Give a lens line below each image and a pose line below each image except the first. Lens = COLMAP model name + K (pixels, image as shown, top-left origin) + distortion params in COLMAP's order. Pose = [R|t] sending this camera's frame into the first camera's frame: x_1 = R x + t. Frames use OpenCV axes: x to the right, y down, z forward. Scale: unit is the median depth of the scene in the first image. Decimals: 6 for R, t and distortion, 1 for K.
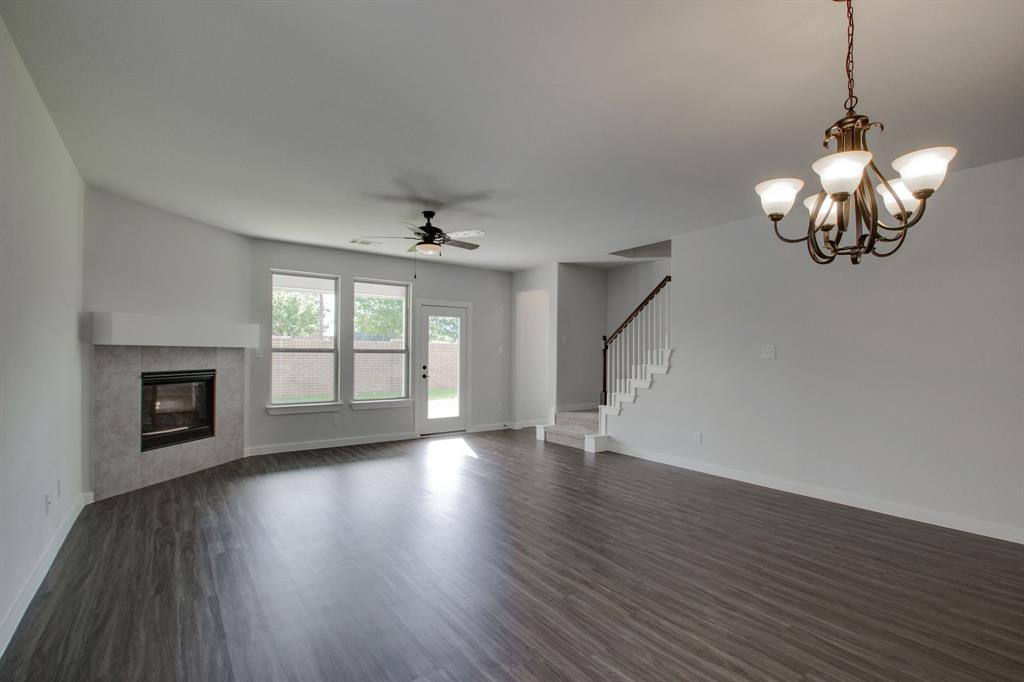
lens RADIAL K [[476.9, 0, 528.3], [0, 476.9, 351.4], [0, 0, 1]] dist [-0.005819, -0.003528]
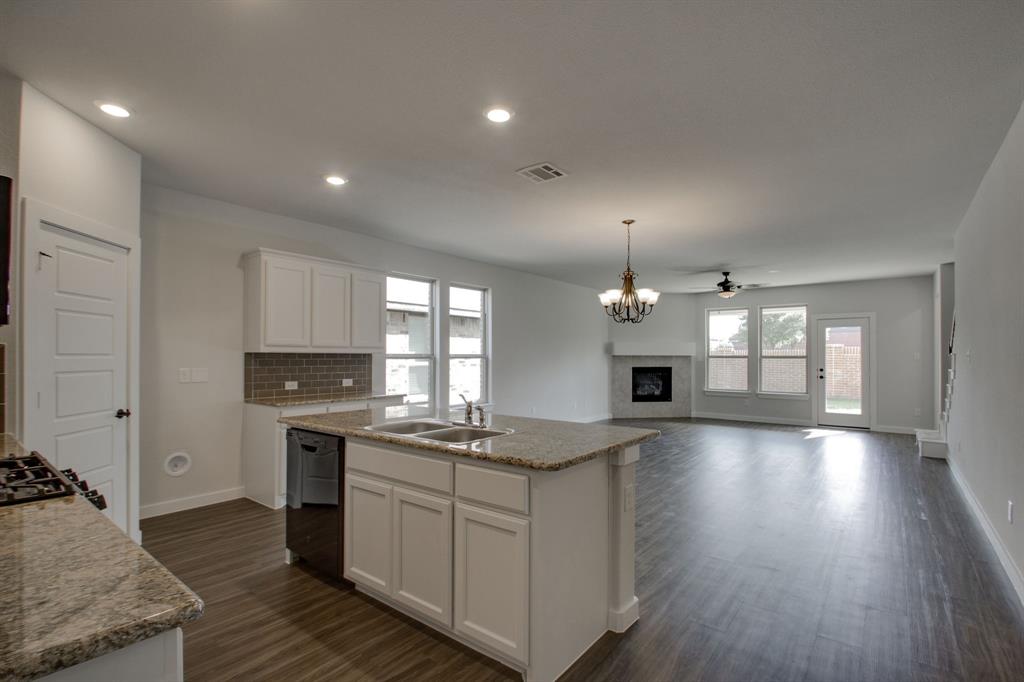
lens RADIAL K [[476.9, 0, 512.6], [0, 476.9, 352.0], [0, 0, 1]] dist [-0.005819, -0.003528]
pose [[0.257003, -0.017011, -0.966261, 1.200269], [0.003876, 0.999855, -0.016571, 0.006700], [0.966403, 0.000513, 0.257031, -0.135395]]
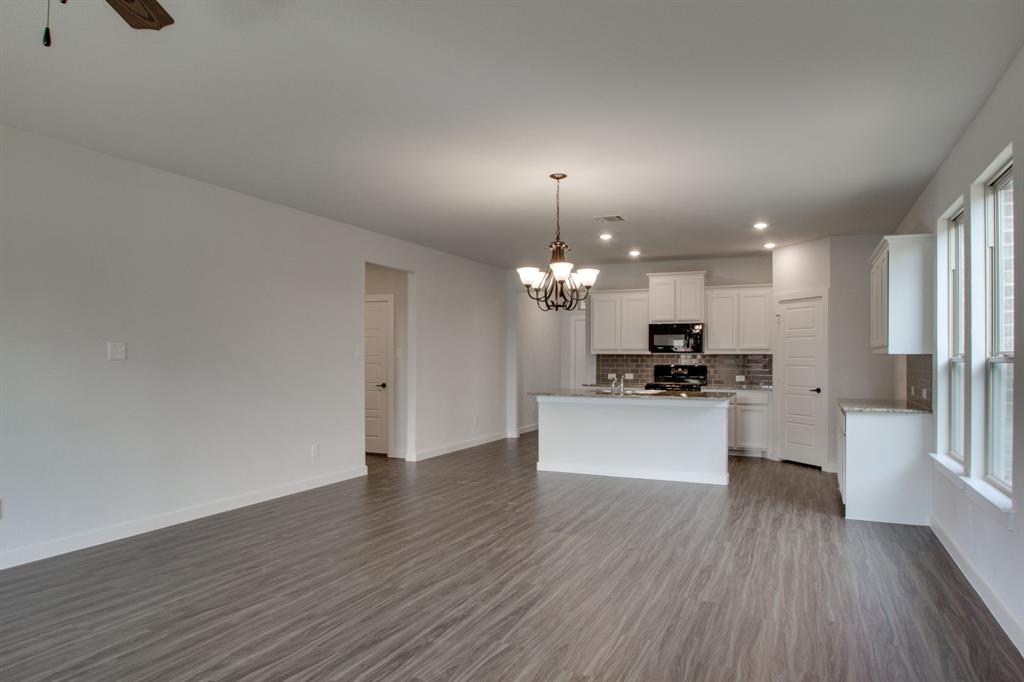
lens RADIAL K [[650.2, 0, 512.6], [0, 650.2, 346.7], [0, 0, 1]] dist [-0.023757, -0.001155]
pose [[-0.482249, 0.001393, 0.876033, -0.637163], [-0.012289, 0.999890, -0.008355, -0.004685], [-0.875948, -0.014795, -0.482179, 0.954260]]
